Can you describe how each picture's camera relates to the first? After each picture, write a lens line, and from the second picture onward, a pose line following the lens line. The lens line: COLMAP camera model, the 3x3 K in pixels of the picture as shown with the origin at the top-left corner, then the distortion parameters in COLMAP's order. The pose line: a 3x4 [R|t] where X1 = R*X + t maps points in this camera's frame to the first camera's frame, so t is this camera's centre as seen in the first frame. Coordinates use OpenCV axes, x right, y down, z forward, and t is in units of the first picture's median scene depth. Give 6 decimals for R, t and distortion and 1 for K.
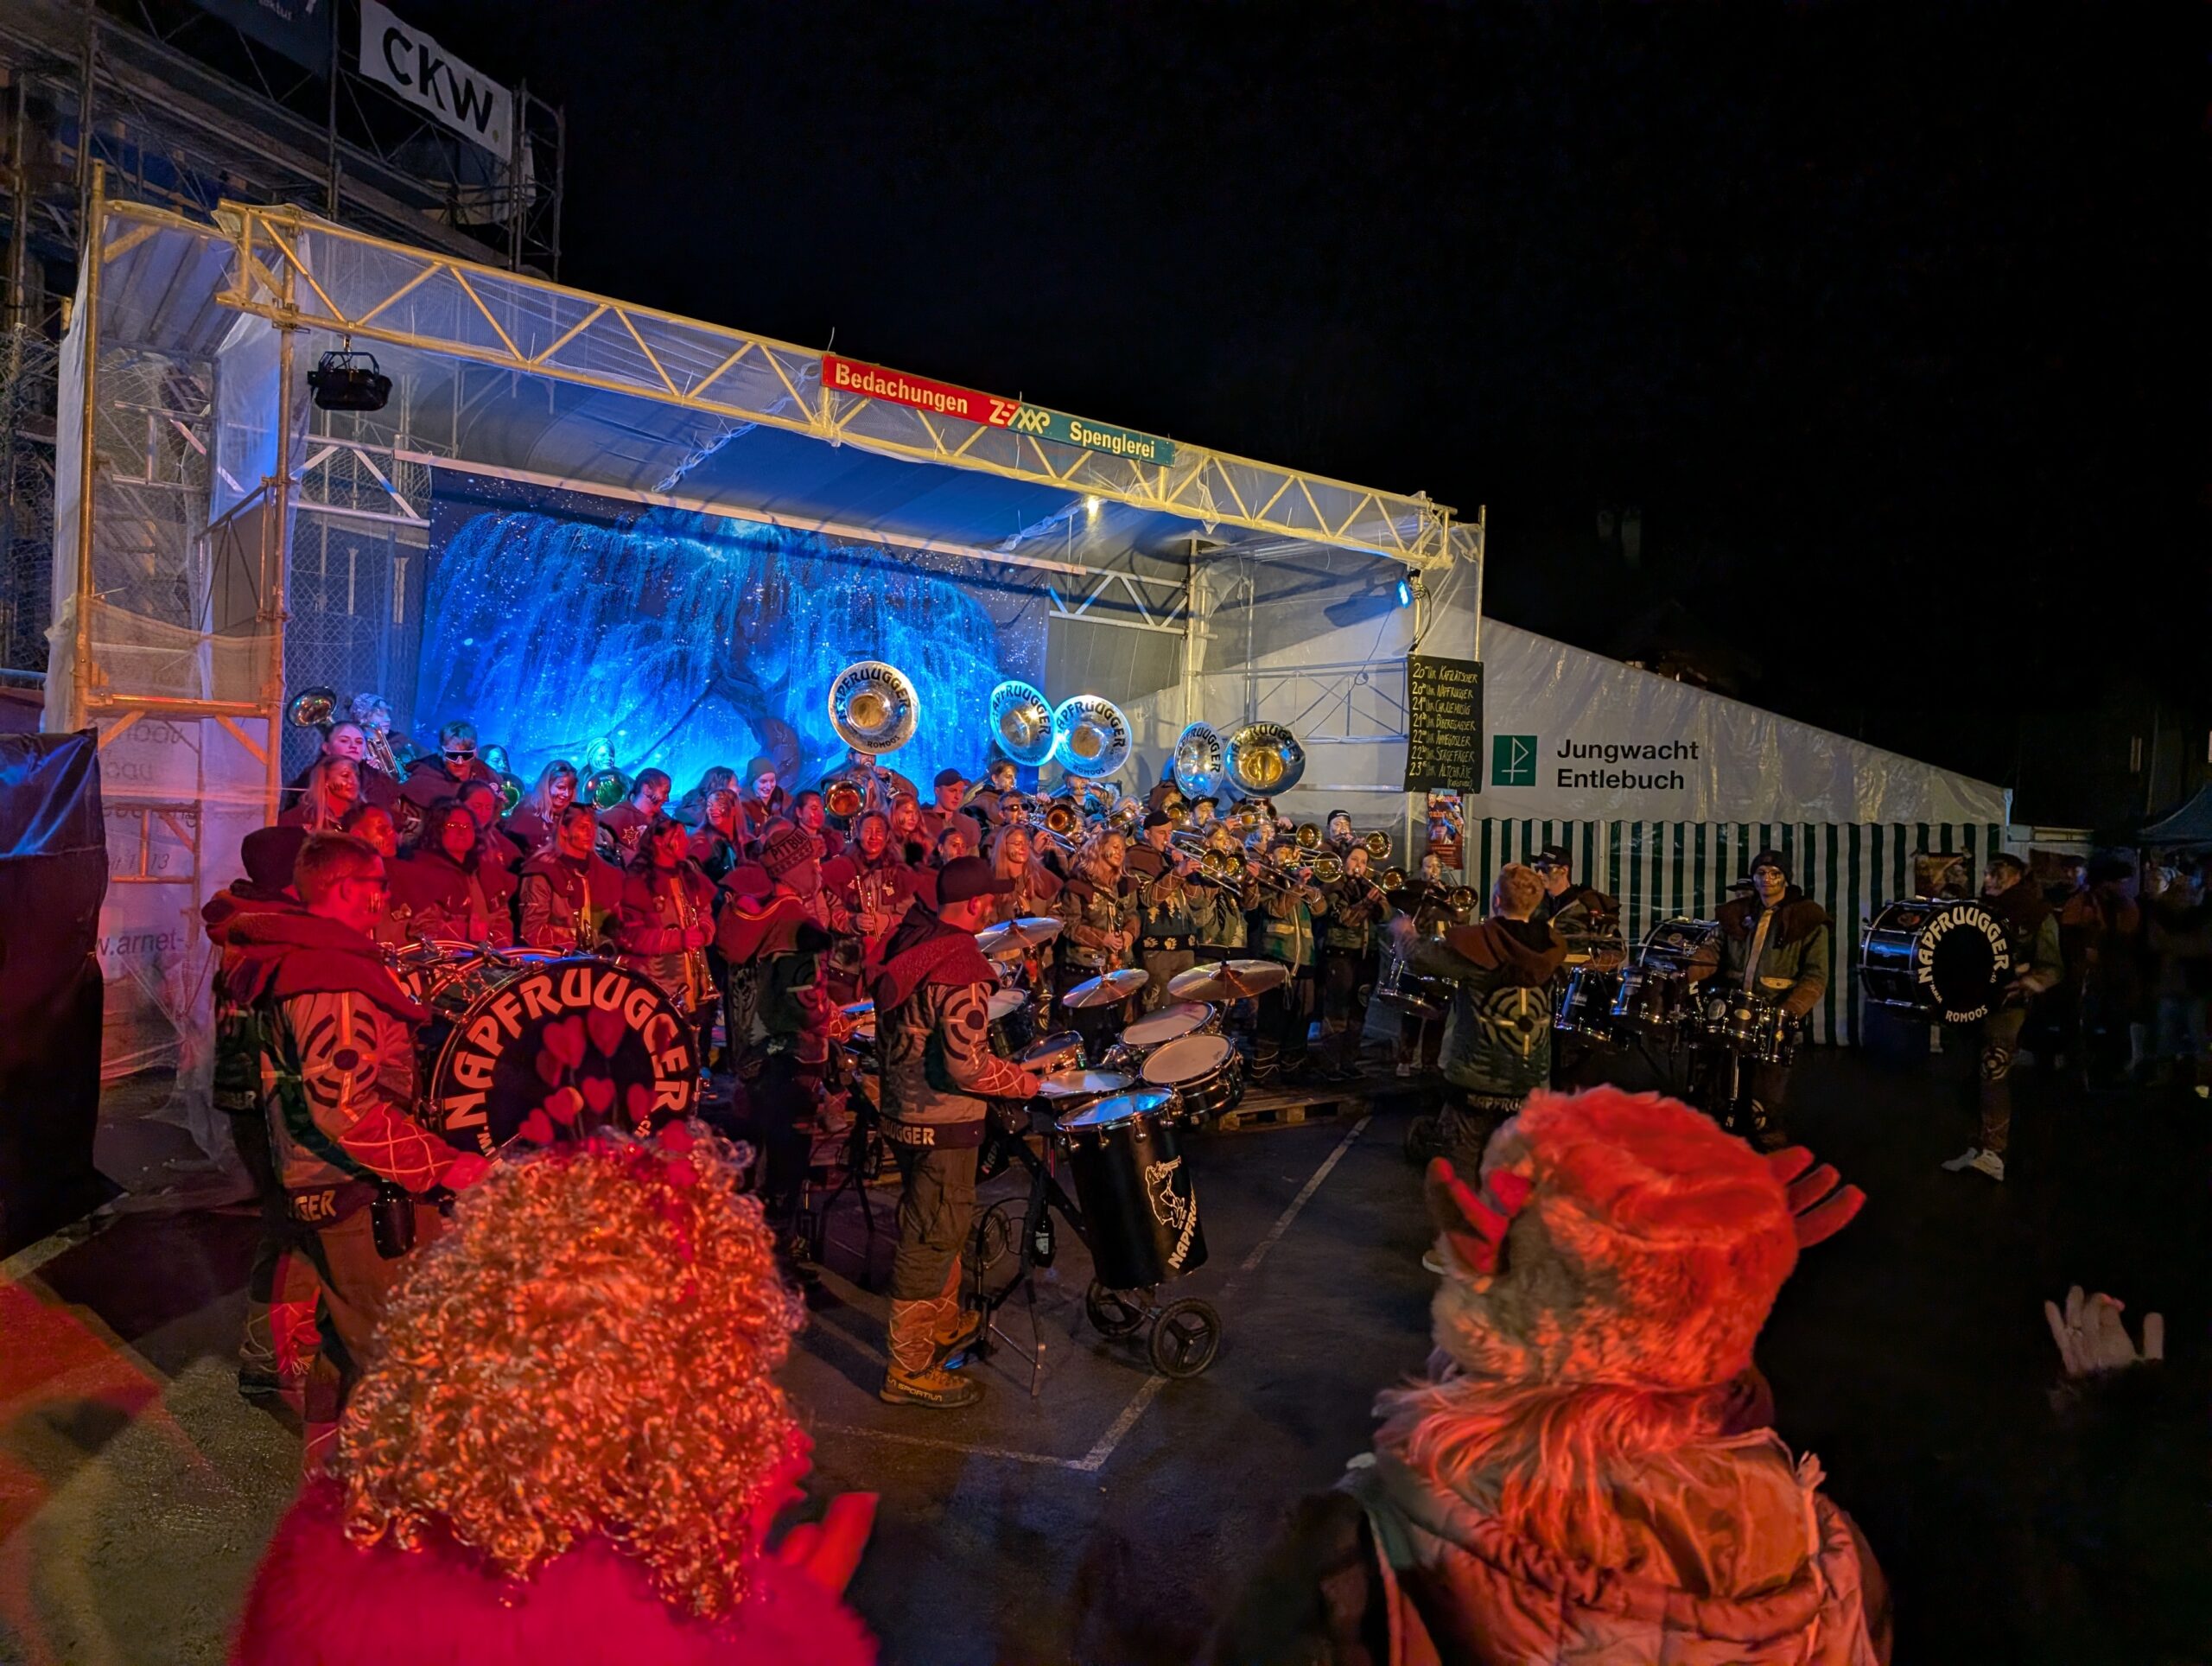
lens RADIAL K [[1542.4, 0, 1106.0], [0, 1542.4, 833.0], [0, 0, 1]] dist [0.031076, -0.021934]
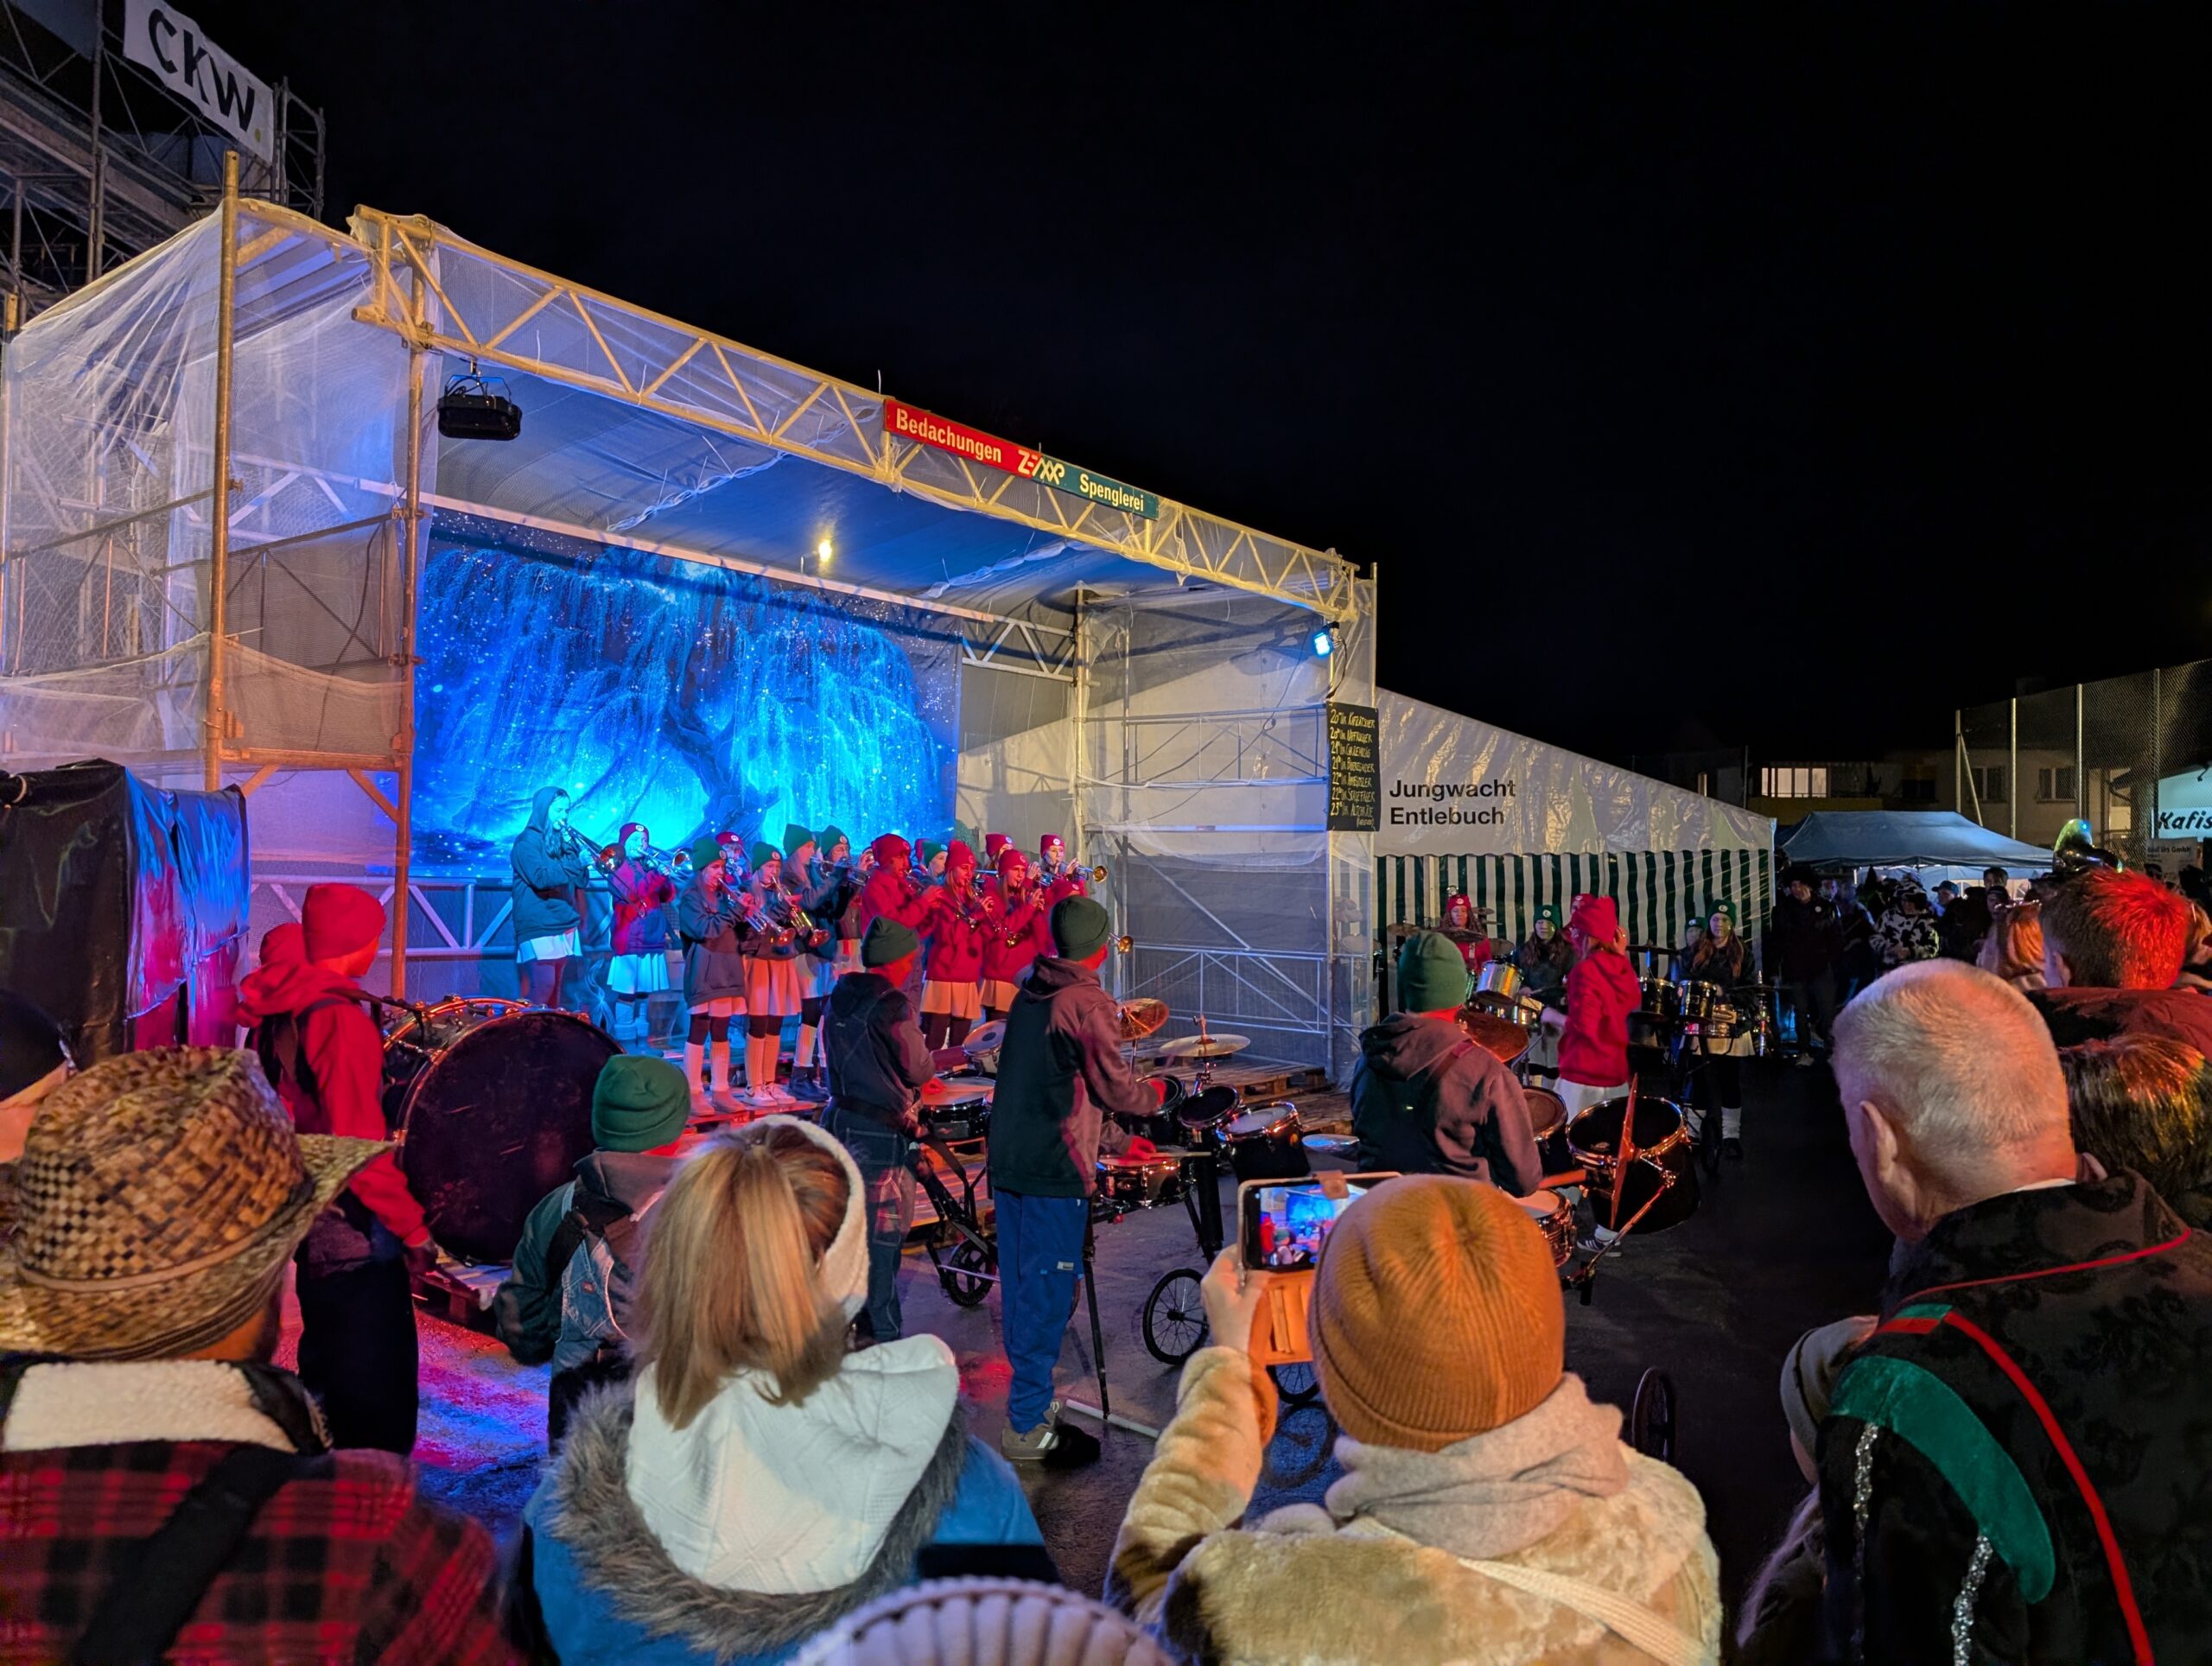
lens RADIAL K [[1546.2, 0, 1106.0], [0, 1546.2, 833.0], [0, 0, 1]] dist [0.023973, -0.019395]
pose [[0.968260, -0.022348, 0.248943, -0.225101], [0.030088, 0.999174, -0.027326, -0.000539], [-0.248127, 0.033949, 0.968133, 0.011971]]
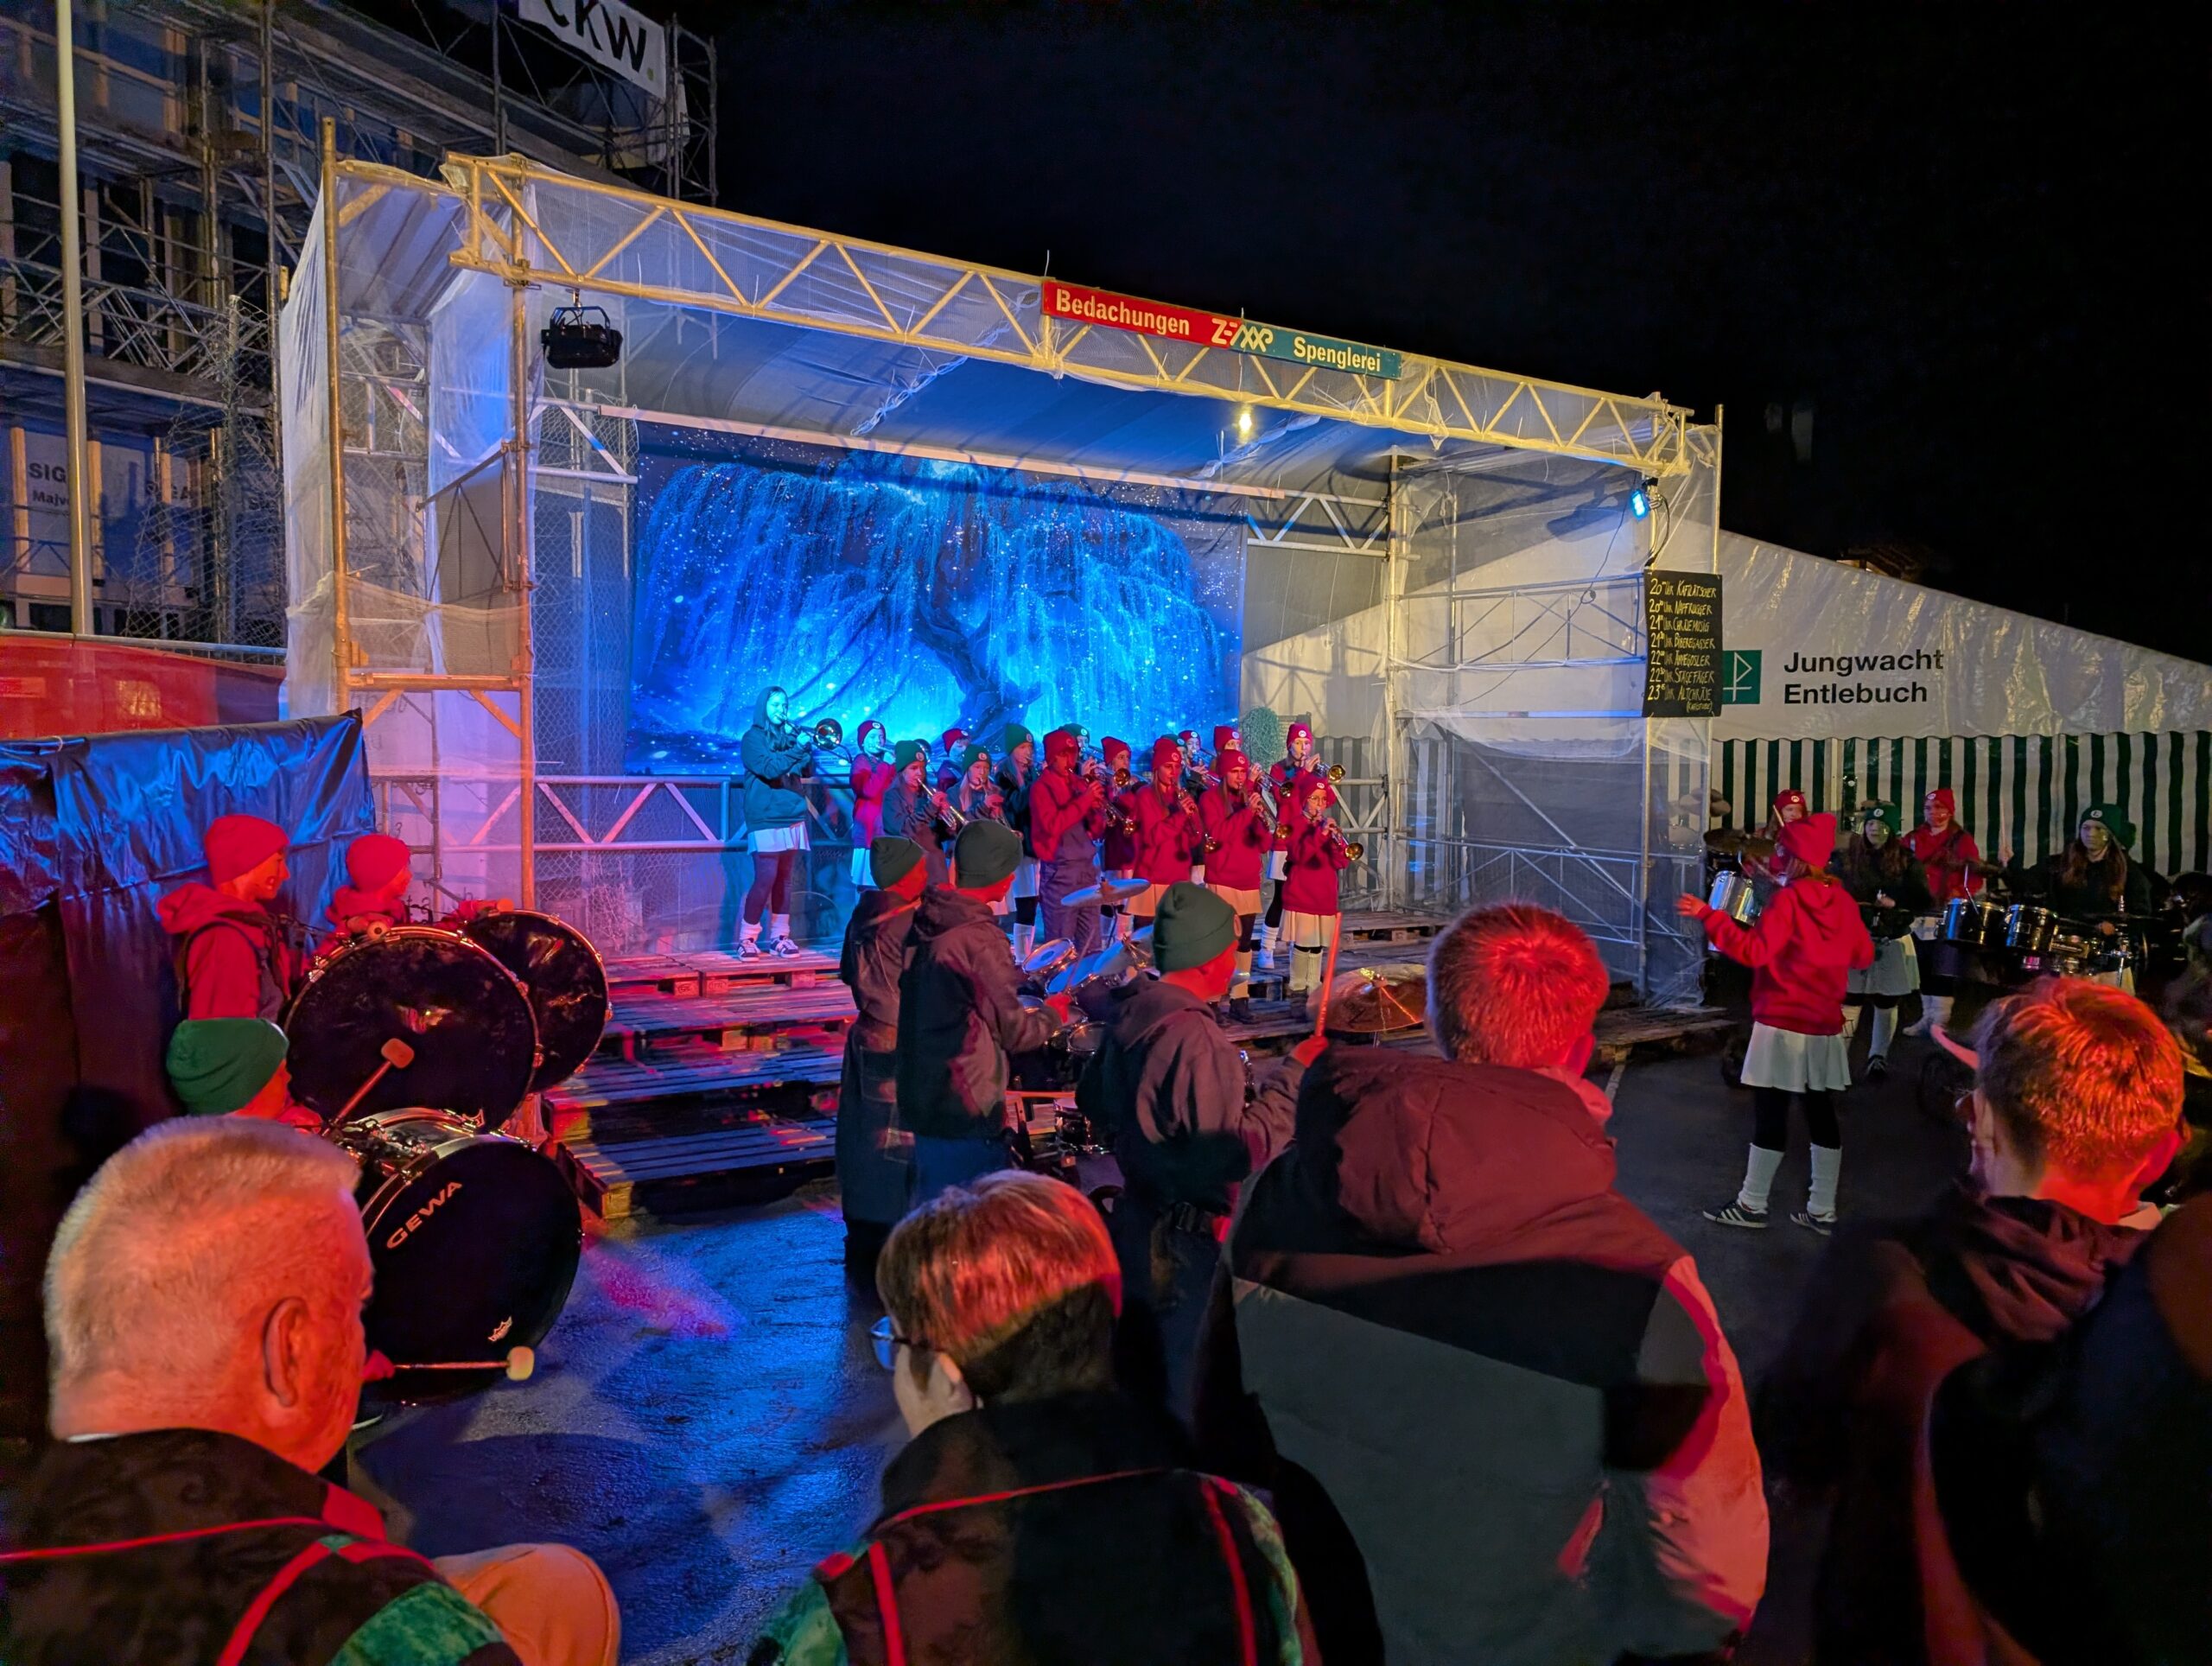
lens RADIAL K [[1545.9, 0, 1104.5], [0, 1545.9, 848.8], [0, 0, 1]] dist [0.018395, -0.005660]
pose [[0.995967, -0.026584, -0.085690, -0.055184], [0.031532, 0.997881, 0.056917, -0.011325], [0.083995, -0.059390, 0.994695, 0.030346]]
